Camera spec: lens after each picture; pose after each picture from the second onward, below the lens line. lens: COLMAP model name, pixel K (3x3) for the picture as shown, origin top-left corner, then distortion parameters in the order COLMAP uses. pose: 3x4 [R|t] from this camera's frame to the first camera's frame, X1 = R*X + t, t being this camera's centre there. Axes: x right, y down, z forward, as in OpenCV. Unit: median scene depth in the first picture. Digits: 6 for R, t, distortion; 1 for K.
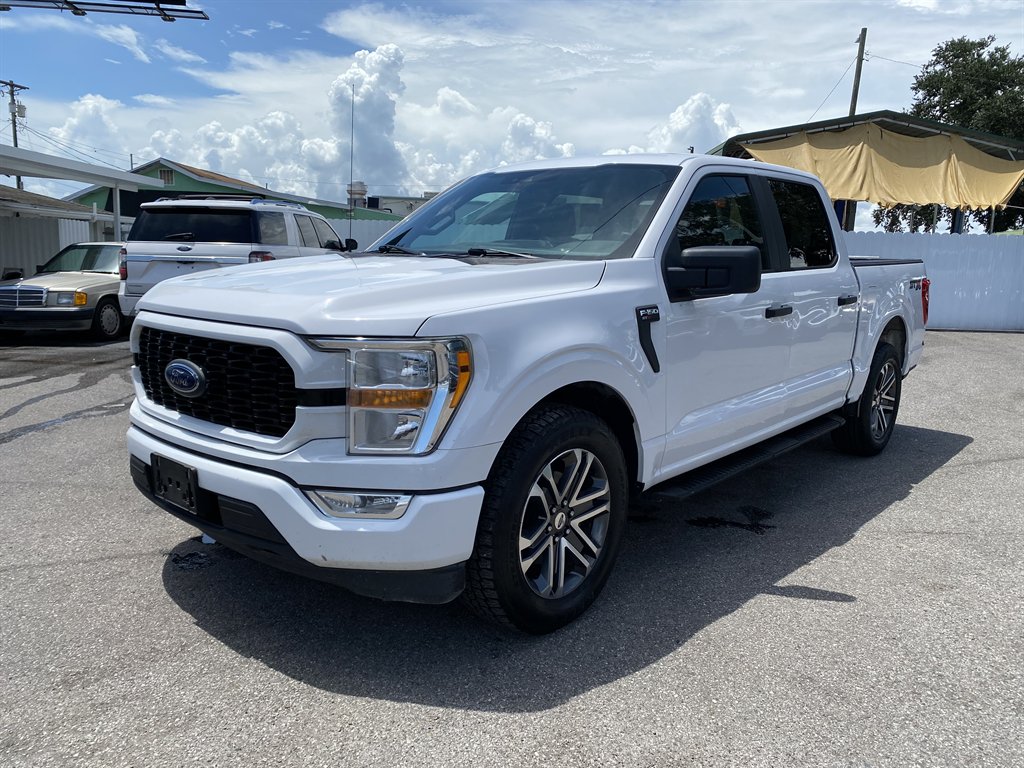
lens RADIAL K [[752.3, 0, 509.0], [0, 752.3, 399.4], [0, 0, 1]] dist [0.023932, -0.011819]
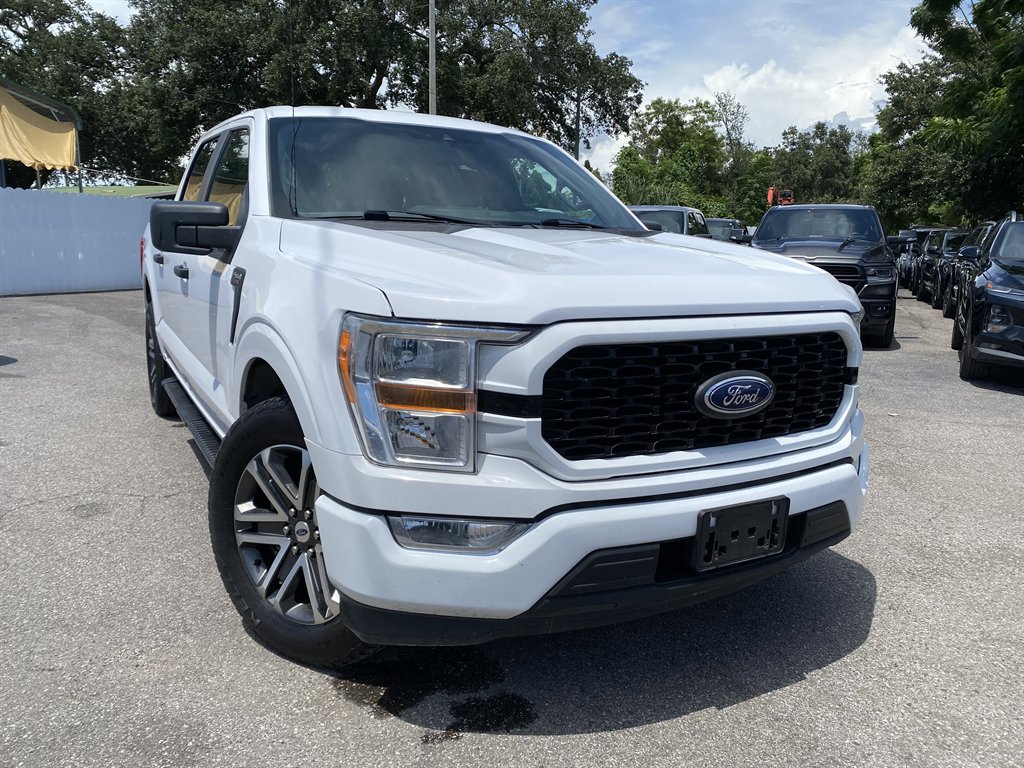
lens RADIAL K [[762.3, 0, 506.8], [0, 762.3, 384.8], [0, 0, 1]] dist [0.023026, -0.006962]
pose [[0.353861, -0.185564, 0.916705, -1.169086], [0.156220, 0.978079, 0.137685, -0.172621], [-0.922159, 0.094486, 0.375093, 0.892784]]
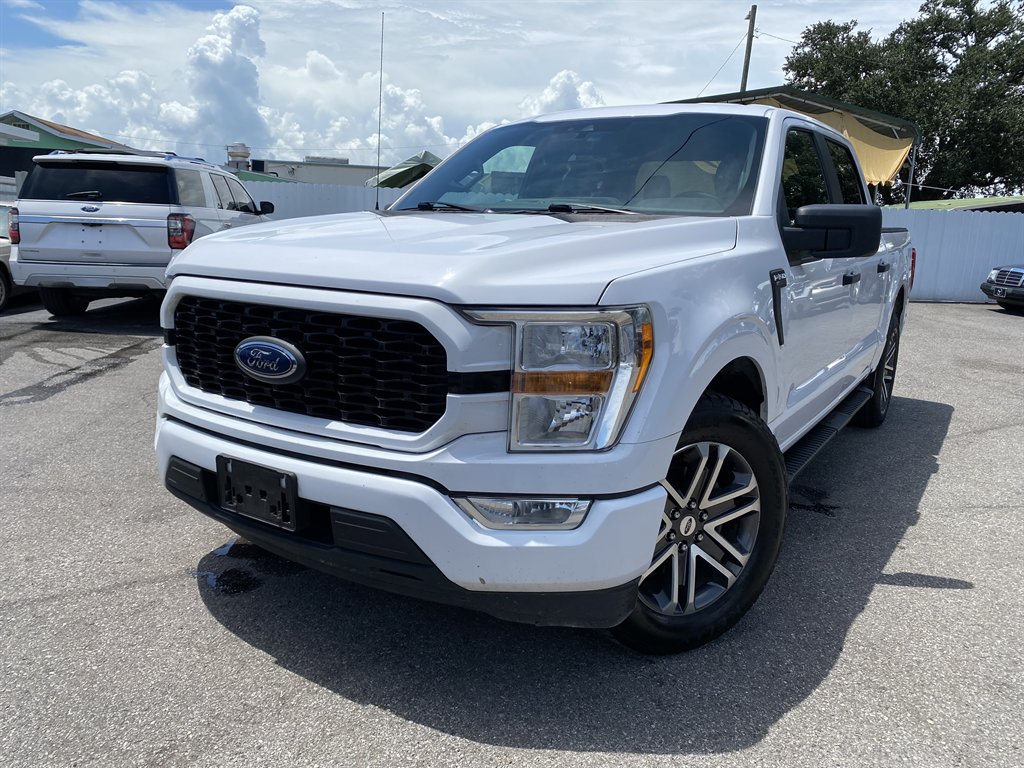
lens RADIAL K [[762.3, 0, 506.8], [0, 762.3, 384.8], [0, 0, 1]] dist [0.023026, -0.006962]
pose [[0.990273, -0.018467, 0.137909, -0.283115], [0.016087, 0.999702, 0.018350, -0.012354], [-0.138207, -0.015953, 0.990275, 0.166827]]
